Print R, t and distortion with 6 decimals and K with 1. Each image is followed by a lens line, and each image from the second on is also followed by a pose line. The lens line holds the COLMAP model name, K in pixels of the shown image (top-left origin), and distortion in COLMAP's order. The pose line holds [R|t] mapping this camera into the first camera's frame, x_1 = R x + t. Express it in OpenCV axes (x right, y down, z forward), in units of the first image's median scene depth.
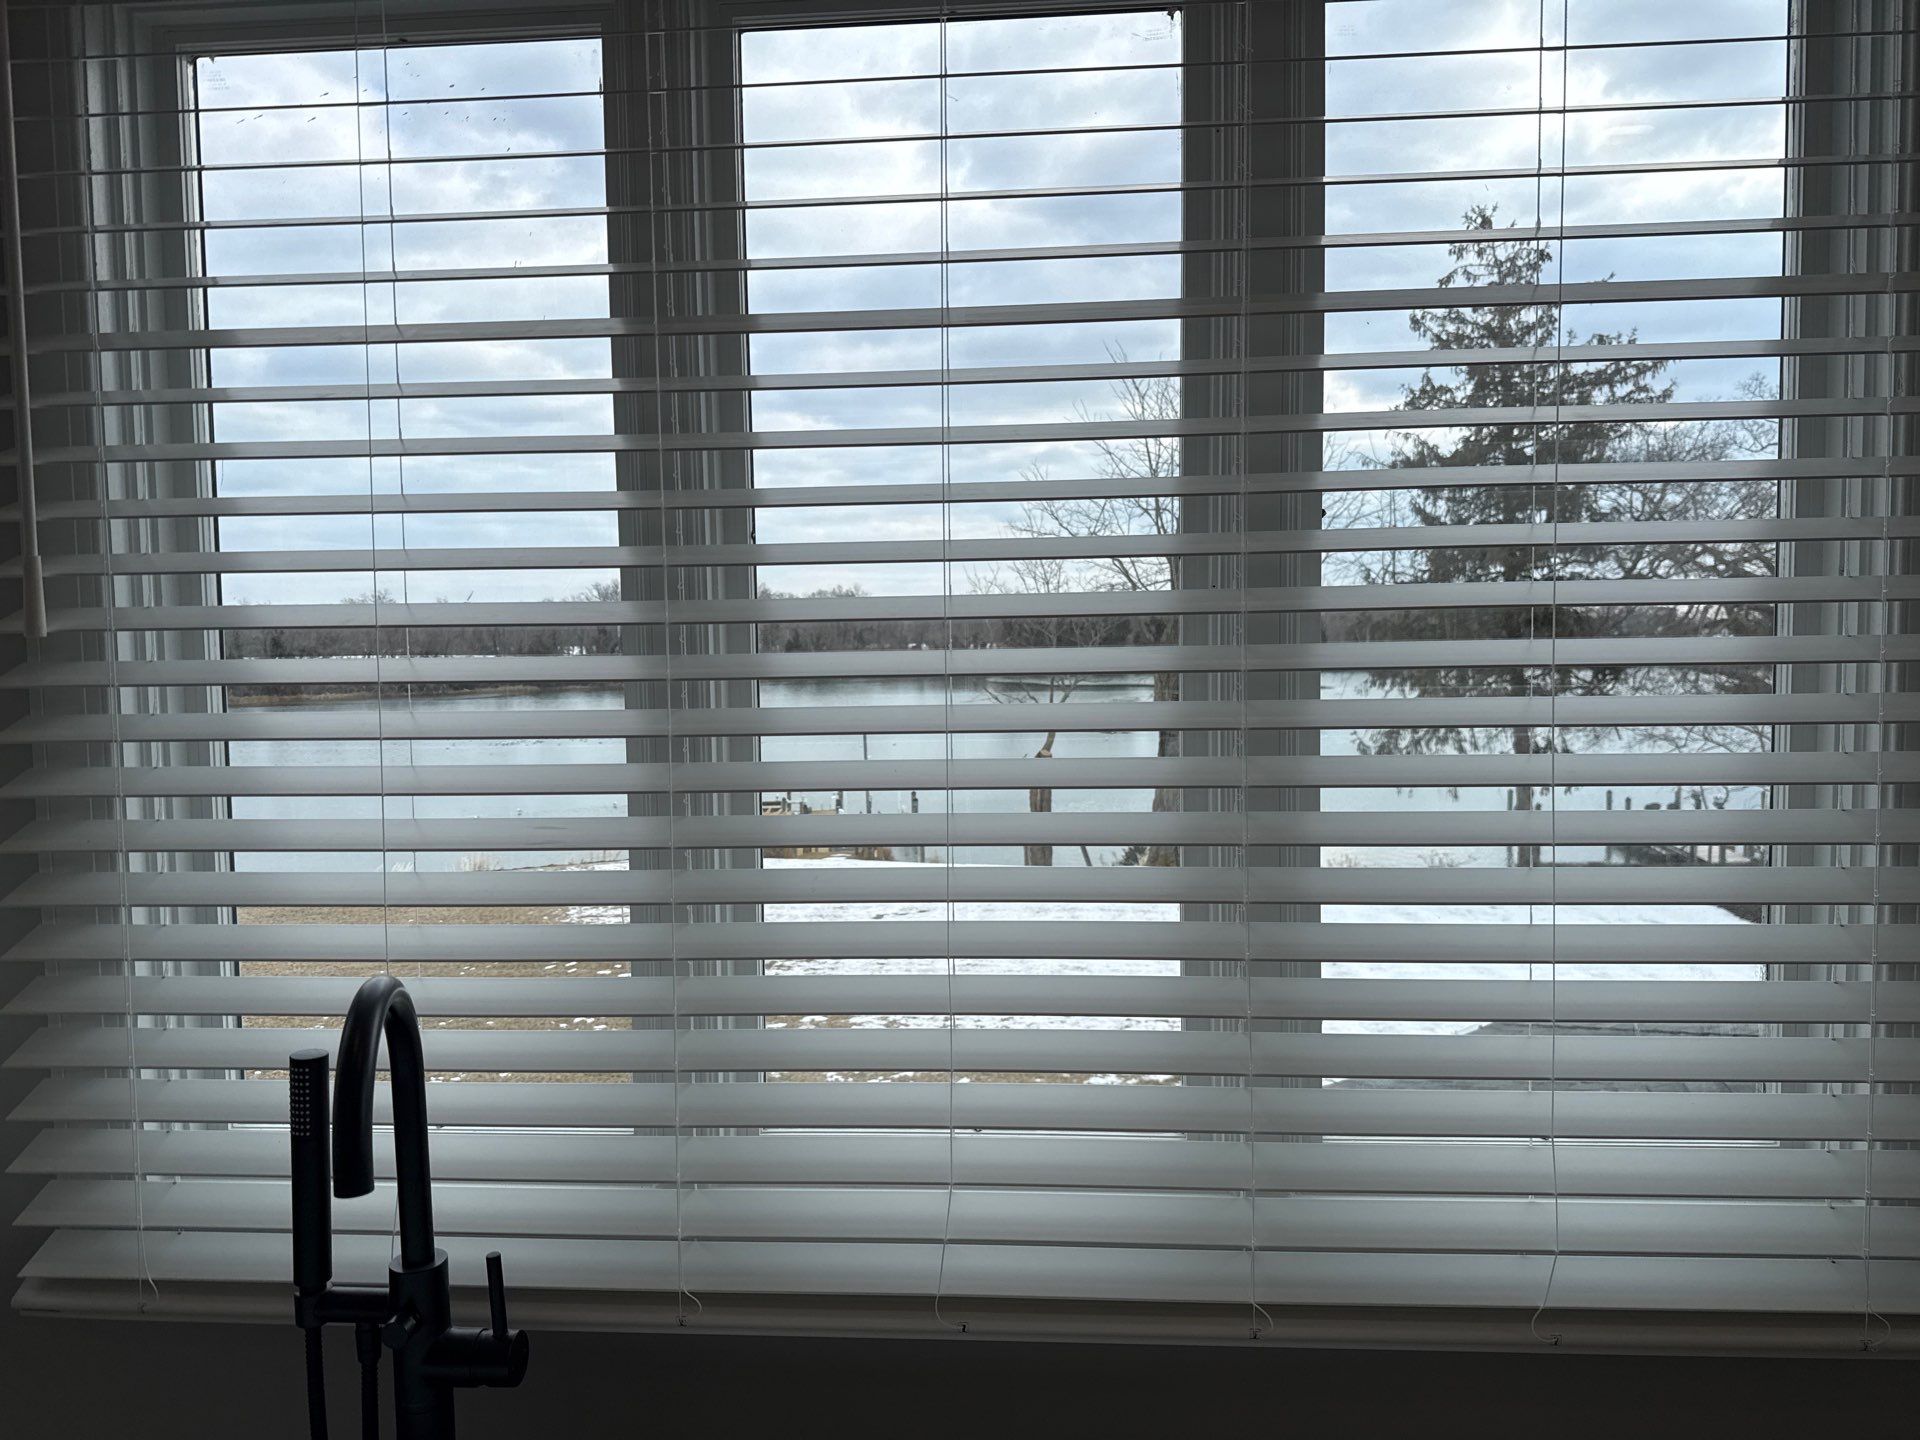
lens RADIAL K [[1347.1, 0, 949.5], [0, 1347.1, 720.0], [0, 0, 1]] dist [0.043579, -0.053903]
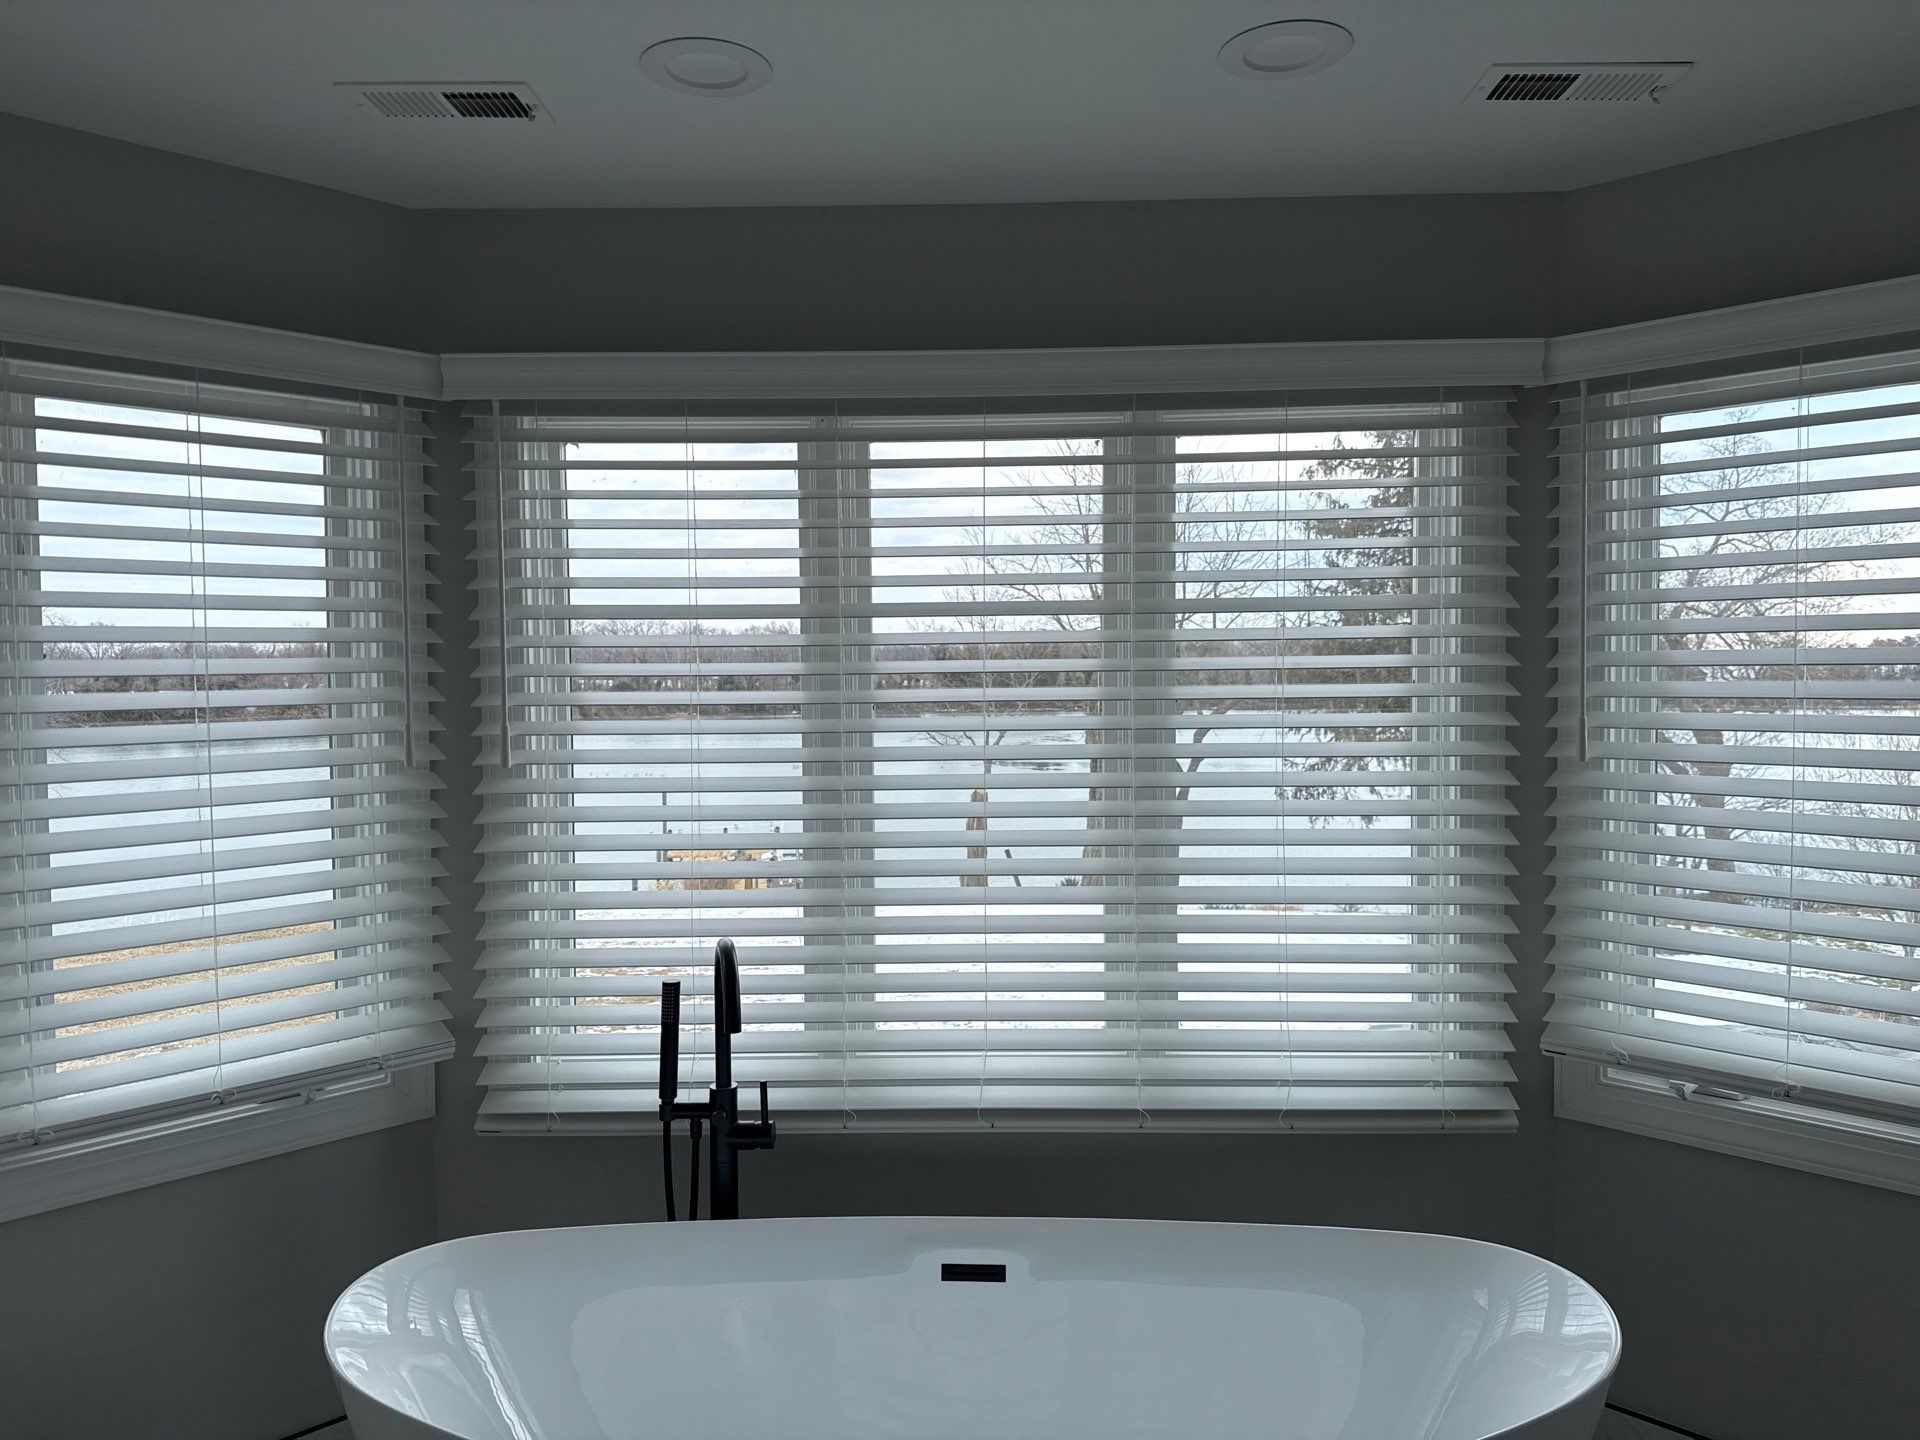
lens RADIAL K [[1347.1, 0, 968.7], [0, 1347.1, 722.8], [0, 0, 1]] dist [0.043579, -0.053903]
pose [[0.997901, 0.002697, 0.064699, -0.140243], [-0.001009, 0.999659, -0.026110, -0.073672], [-0.064747, 0.025990, 0.997563, -0.882215]]
